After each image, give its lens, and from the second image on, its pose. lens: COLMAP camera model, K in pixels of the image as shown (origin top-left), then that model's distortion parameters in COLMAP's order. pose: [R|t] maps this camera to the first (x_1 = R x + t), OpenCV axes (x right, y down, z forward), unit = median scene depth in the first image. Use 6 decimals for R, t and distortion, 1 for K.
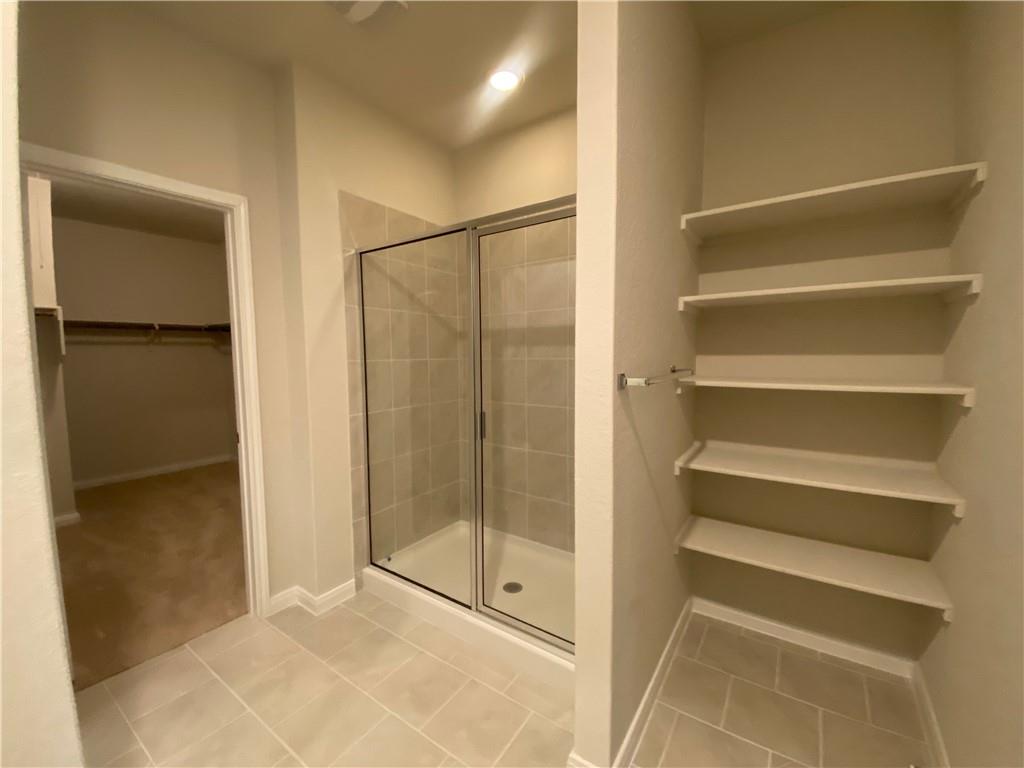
lens RADIAL K [[409.8, 0, 512.0], [0, 409.8, 384.0], [0, 0, 1]] dist [0.000471, -0.011623]
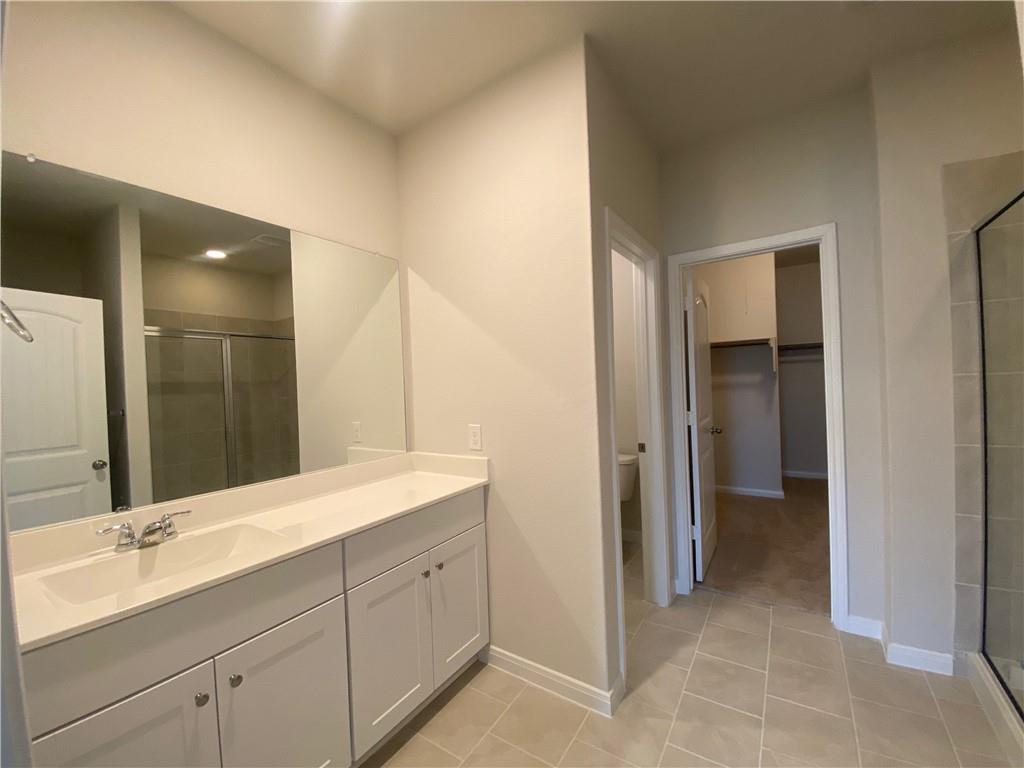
lens RADIAL K [[409.8, 0, 512.0], [0, 409.8, 384.0], [0, 0, 1]] dist [0.000471, -0.011623]
pose [[0.004781, 0.010019, -0.999938, 0.361328], [-0.036070, 0.999301, 0.009840, -0.015453], [0.999338, 0.036021, 0.005139, 0.151618]]
